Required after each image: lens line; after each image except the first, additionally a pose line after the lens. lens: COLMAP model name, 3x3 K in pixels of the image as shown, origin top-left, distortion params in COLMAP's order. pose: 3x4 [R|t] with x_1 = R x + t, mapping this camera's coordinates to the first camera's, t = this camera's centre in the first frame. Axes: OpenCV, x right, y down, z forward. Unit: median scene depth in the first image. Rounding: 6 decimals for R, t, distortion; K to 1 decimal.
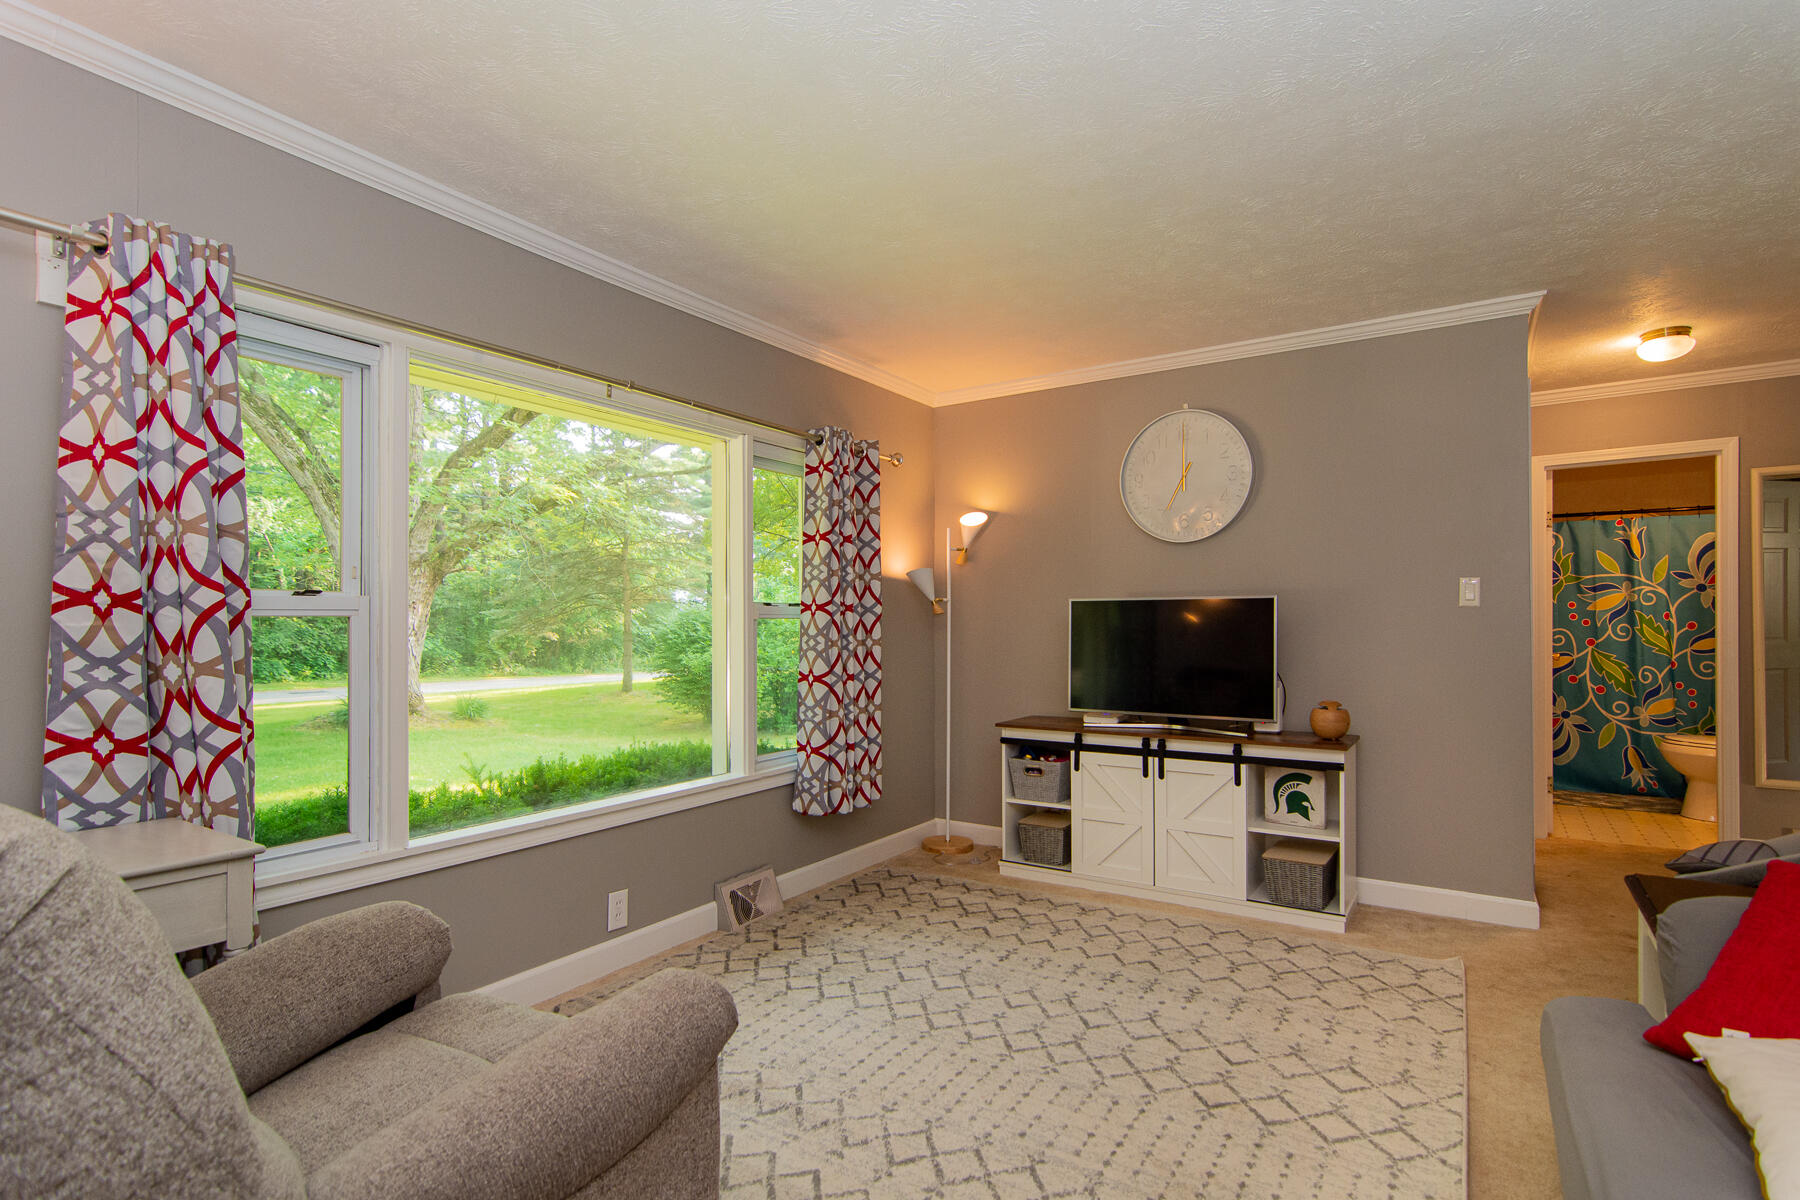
lens RADIAL K [[890.7, 0, 910.8], [0, 890.7, 632.6], [0, 0, 1]] dist [0.003604, 0.001274]
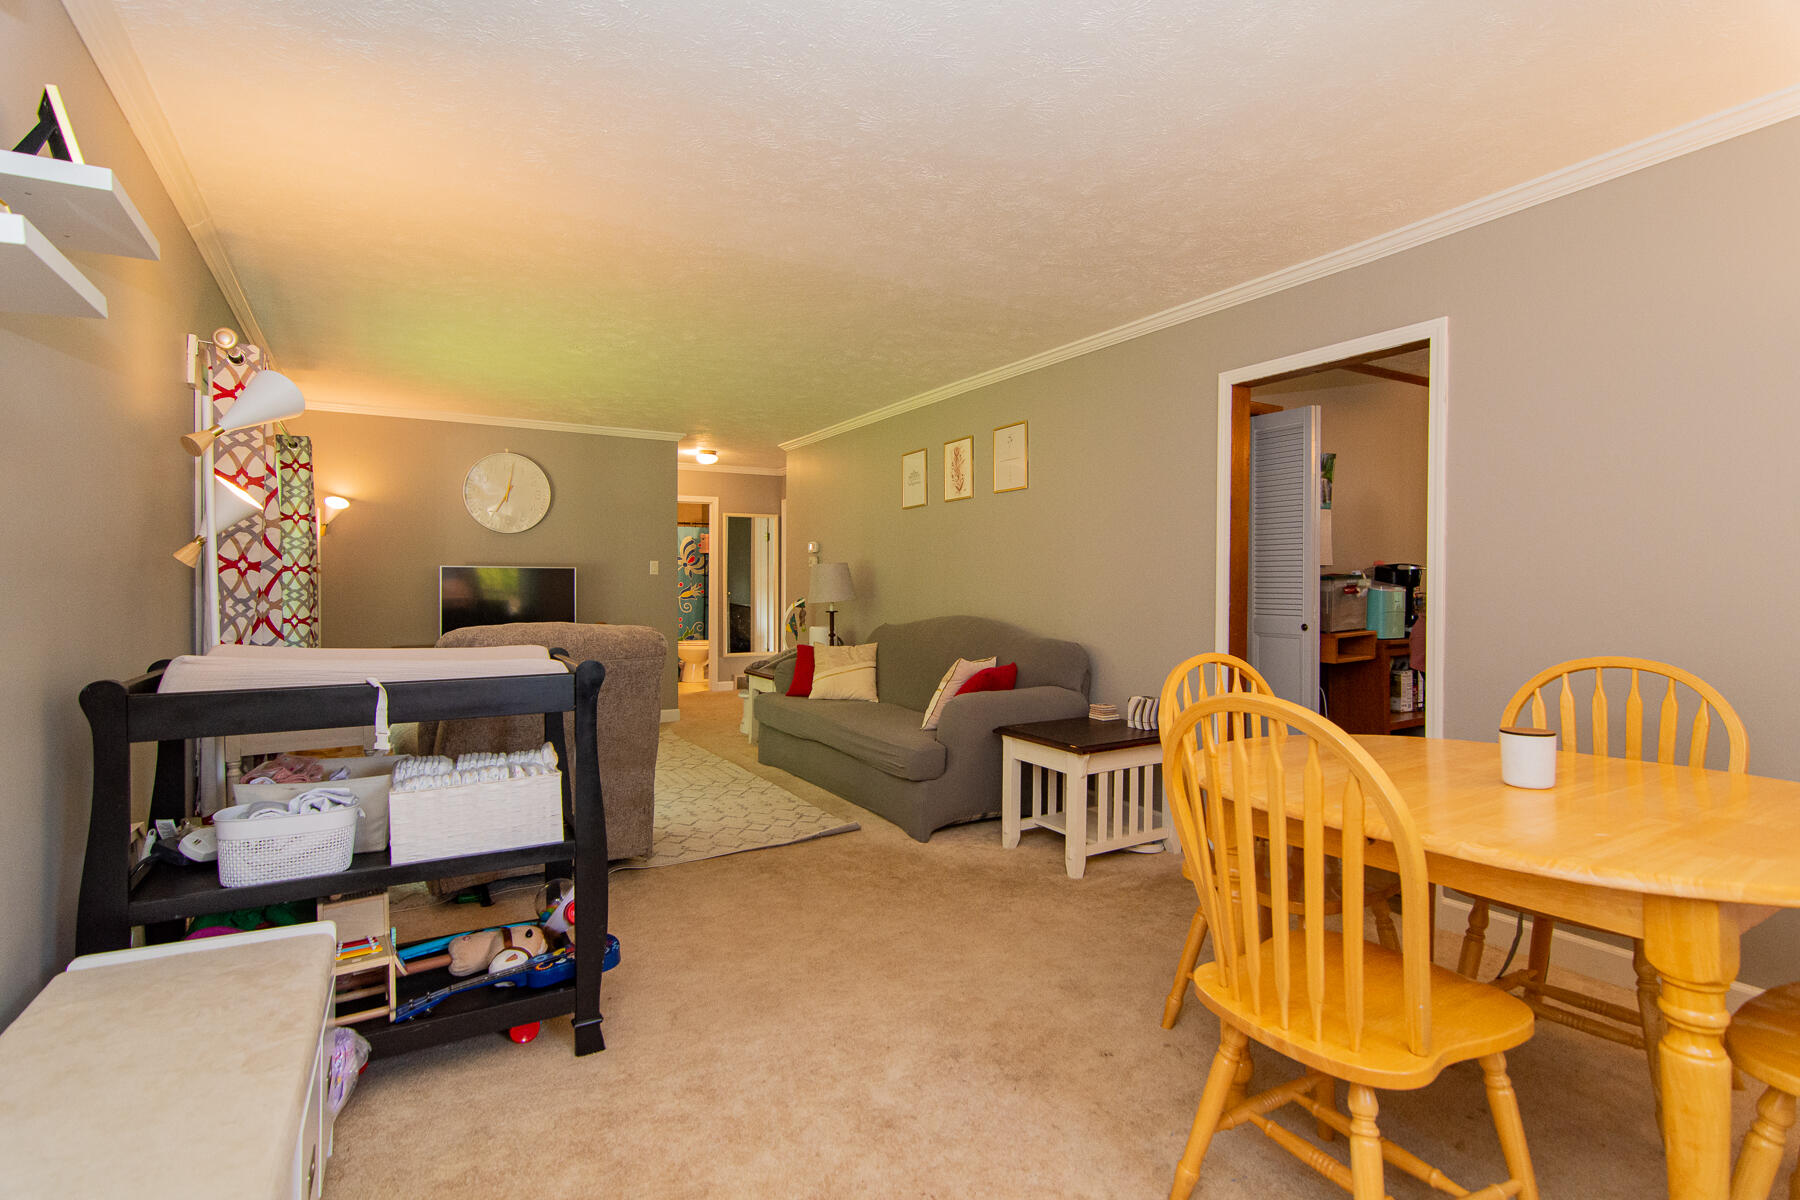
lens RADIAL K [[863.9, 0, 903.3], [0, 863.9, 580.8], [0, 0, 1]] dist [-0.022400, 0.000359]
pose [[0.459851, 0.003298, 0.887990, -1.172553], [0.008128, 0.999936, -0.007923, 0.010761], [-0.887959, 0.010861, 0.459795, -0.585237]]
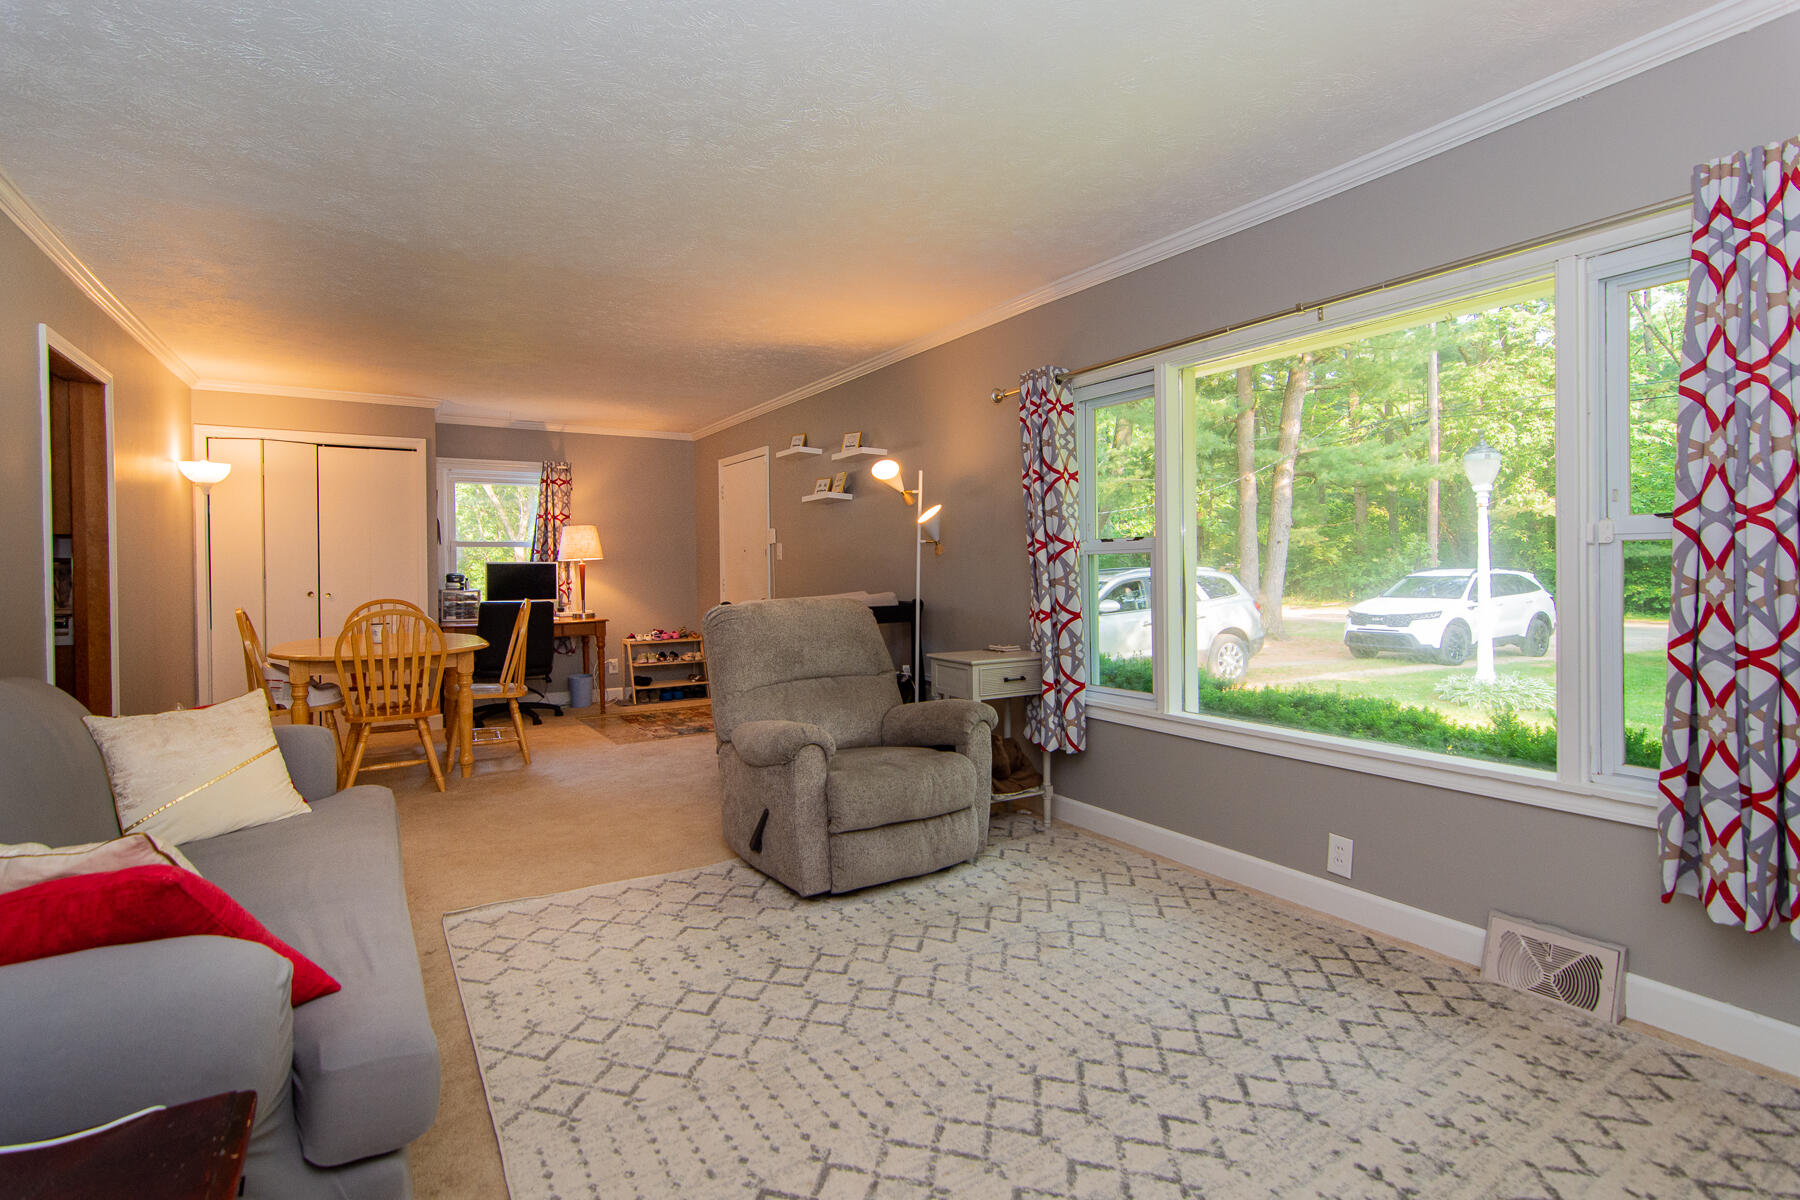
lens RADIAL K [[863.9, 0, 903.3], [0, 863.9, 580.8], [0, 0, 1]] dist [-0.022400, 0.000359]
pose [[-0.438446, 0.022021, -0.898488, 0.775621], [0.002454, 0.999725, 0.023305, -0.004677], [0.898754, 0.008013, -0.438380, 1.103403]]
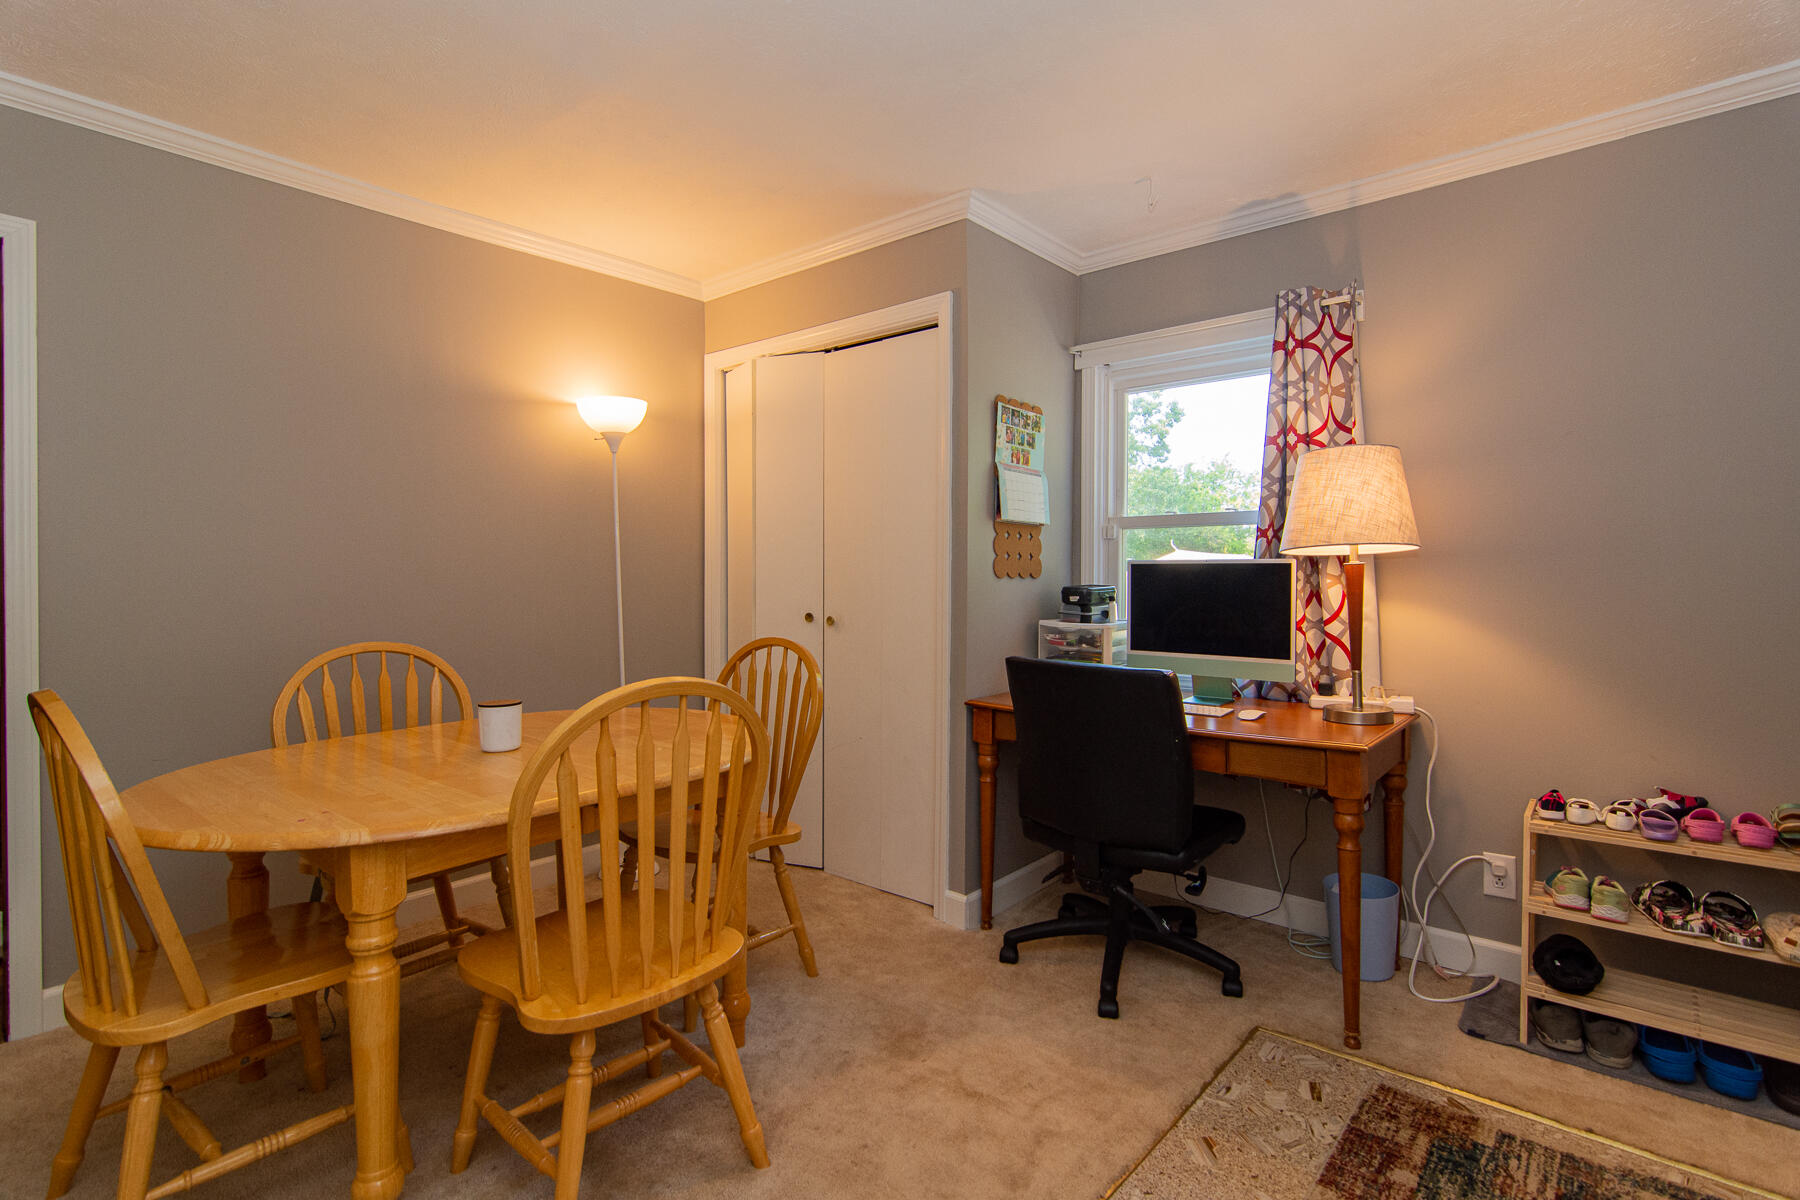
lens RADIAL K [[863.9, 0, 903.3], [0, 863.9, 580.8], [0, 0, 1]] dist [-0.022400, 0.000359]
pose [[-0.989424, 0.002299, 0.145033, -0.829383], [0.004144, 0.999914, 0.012421, 0.007906], [-0.144992, 0.012891, -0.989349, 0.011725]]
